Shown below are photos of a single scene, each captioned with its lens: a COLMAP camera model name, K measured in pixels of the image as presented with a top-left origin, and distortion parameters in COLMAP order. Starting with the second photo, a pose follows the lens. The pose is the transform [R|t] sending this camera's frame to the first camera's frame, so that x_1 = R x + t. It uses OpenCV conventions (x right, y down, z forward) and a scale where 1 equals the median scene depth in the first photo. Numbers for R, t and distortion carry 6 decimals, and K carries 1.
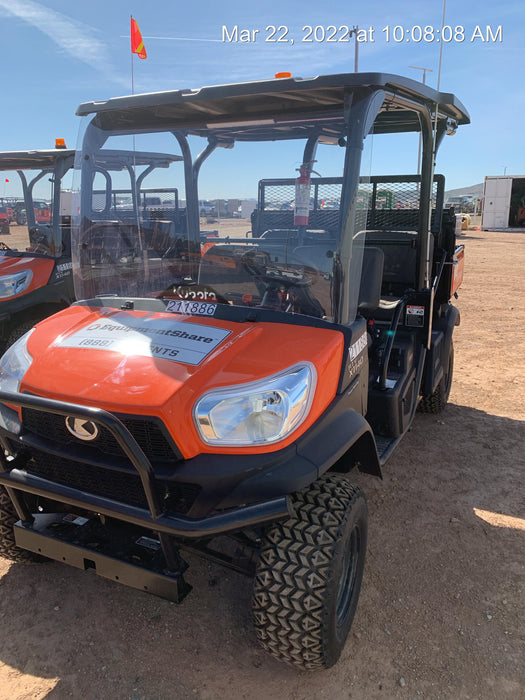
lens RADIAL K [[534.1, 0, 258.9], [0, 534.1, 337.8], [0, 0, 1]] dist [0.029891, -0.000361]
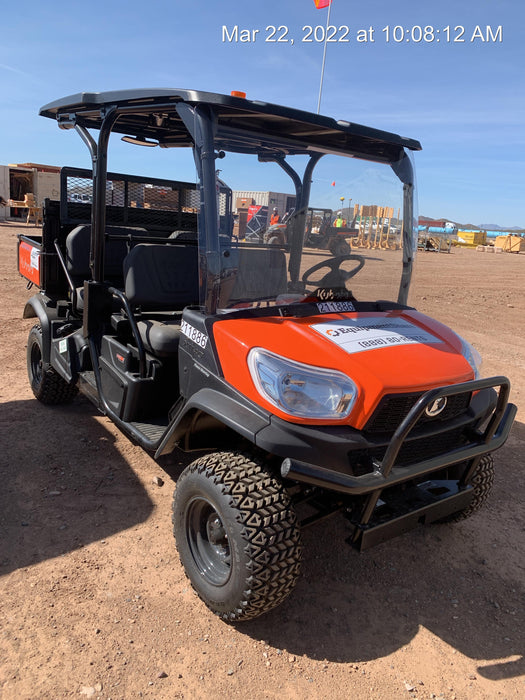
lens RADIAL K [[534.1, 0, 258.9], [0, 534.1, 337.8], [0, 0, 1]] dist [0.029891, -0.000361]
pose [[0.457102, -0.155299, 0.875751, -0.660913], [0.130600, 0.985685, 0.106627, -0.071895], [-0.879774, 0.065634, 0.470840, 0.323216]]
